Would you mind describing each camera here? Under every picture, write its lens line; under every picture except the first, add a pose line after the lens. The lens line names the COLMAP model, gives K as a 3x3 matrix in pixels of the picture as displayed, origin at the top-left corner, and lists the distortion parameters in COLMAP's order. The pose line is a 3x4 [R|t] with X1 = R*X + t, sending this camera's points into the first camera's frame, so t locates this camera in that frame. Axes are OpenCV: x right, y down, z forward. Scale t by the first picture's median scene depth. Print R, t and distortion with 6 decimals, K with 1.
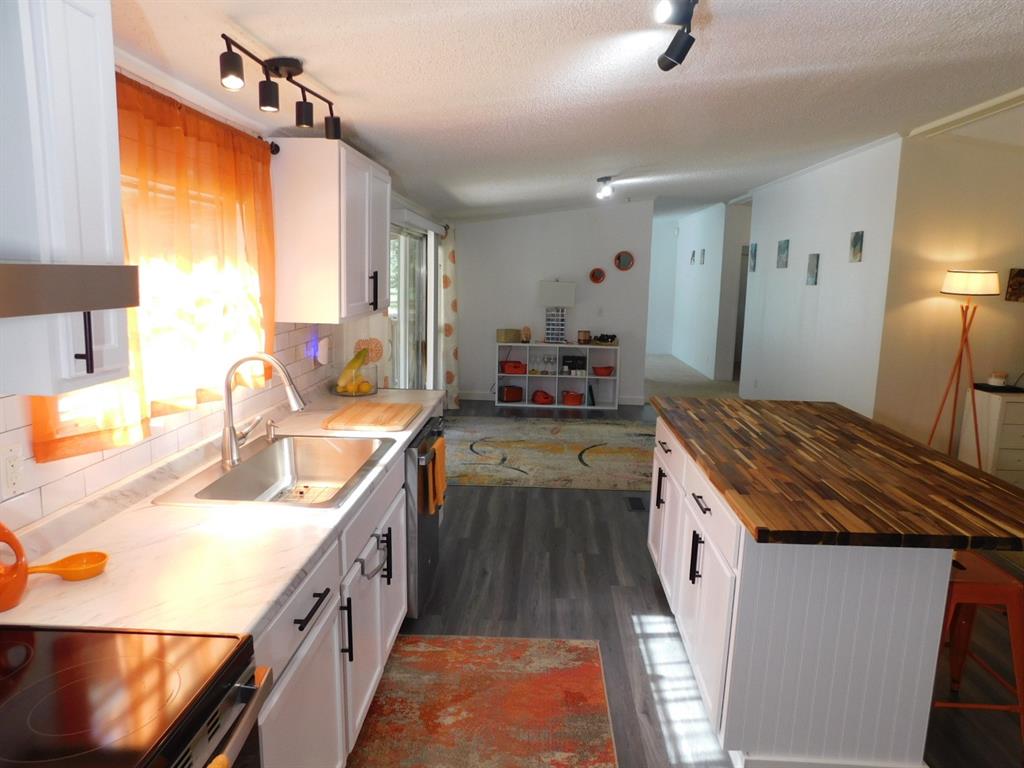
lens RADIAL K [[670.7, 0, 520.1], [0, 670.7, 389.7], [0, 0, 1]] dist [-0.046022, 0.011905]
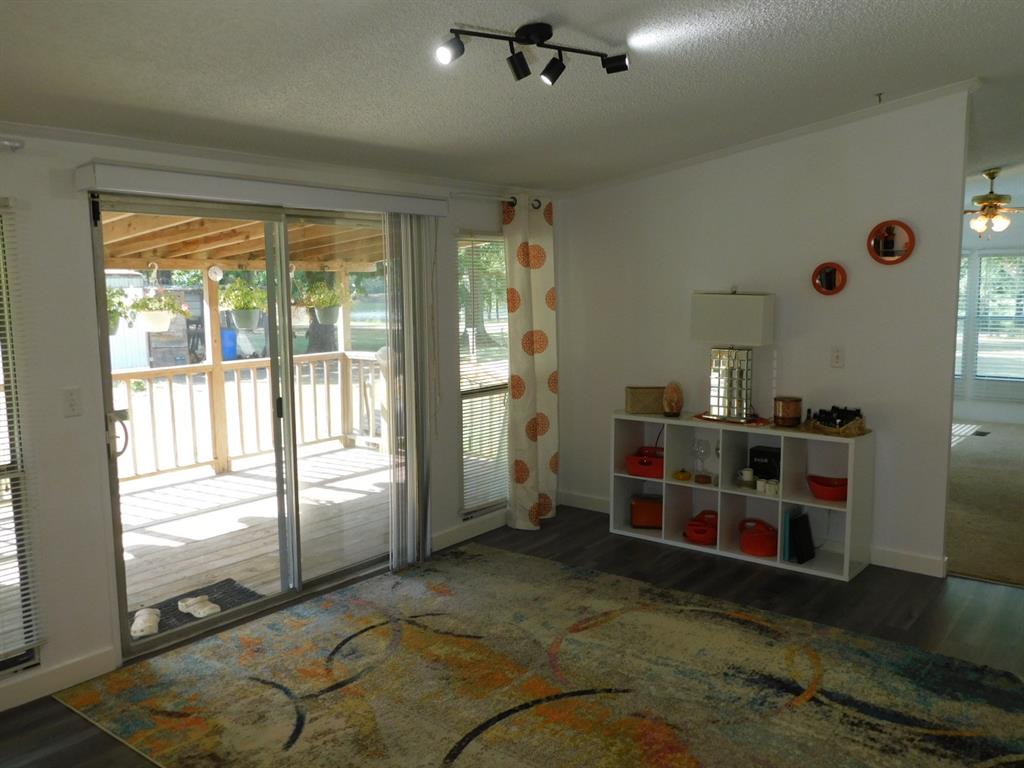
lens RADIAL K [[828.0, 0, 517.9], [0, 828.0, 389.2], [0, 0, 1]] dist [-0.001188, 0.004300]
pose [[0.801652, 0.042966, -0.596245, 0.286644], [-0.071866, 0.997107, -0.024772, -0.066148], [0.593455, 0.062708, 0.802420, 0.427503]]
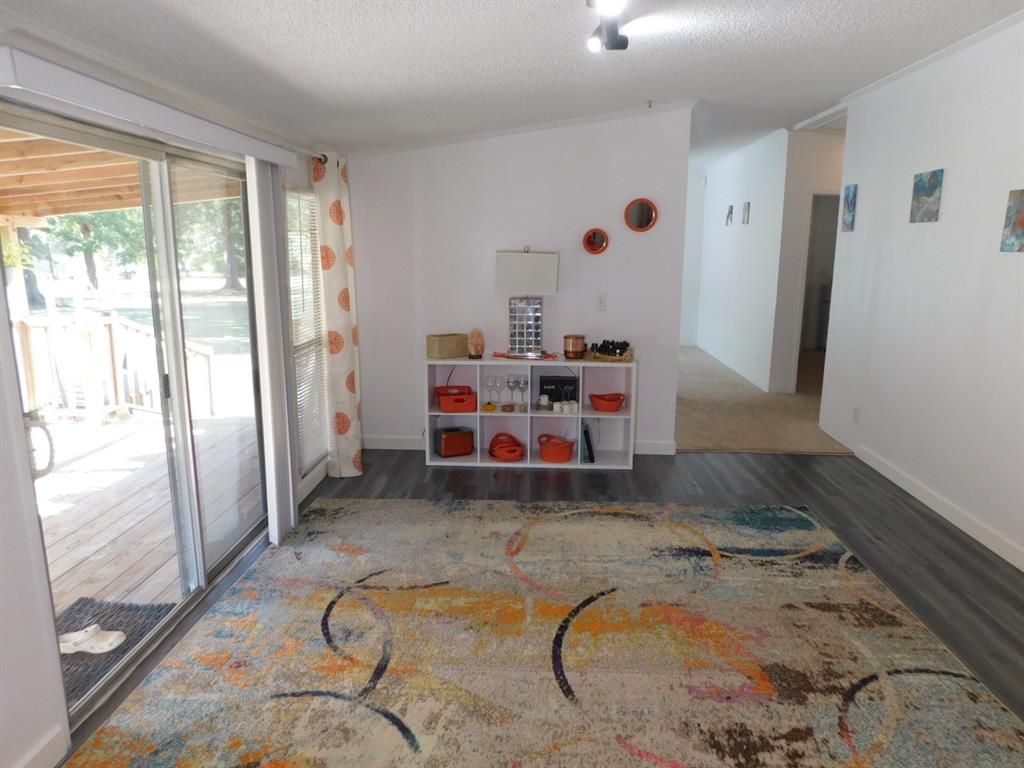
lens RADIAL K [[670.7, 0, 514.6], [0, 670.7, 386.8], [0, 0, 1]] dist [-0.046022, 0.011905]
pose [[0.999776, -0.014876, -0.015079, 0.051357], [0.015461, 0.999101, 0.039478, -0.067260], [0.014478, -0.039703, 0.999107, 0.408688]]
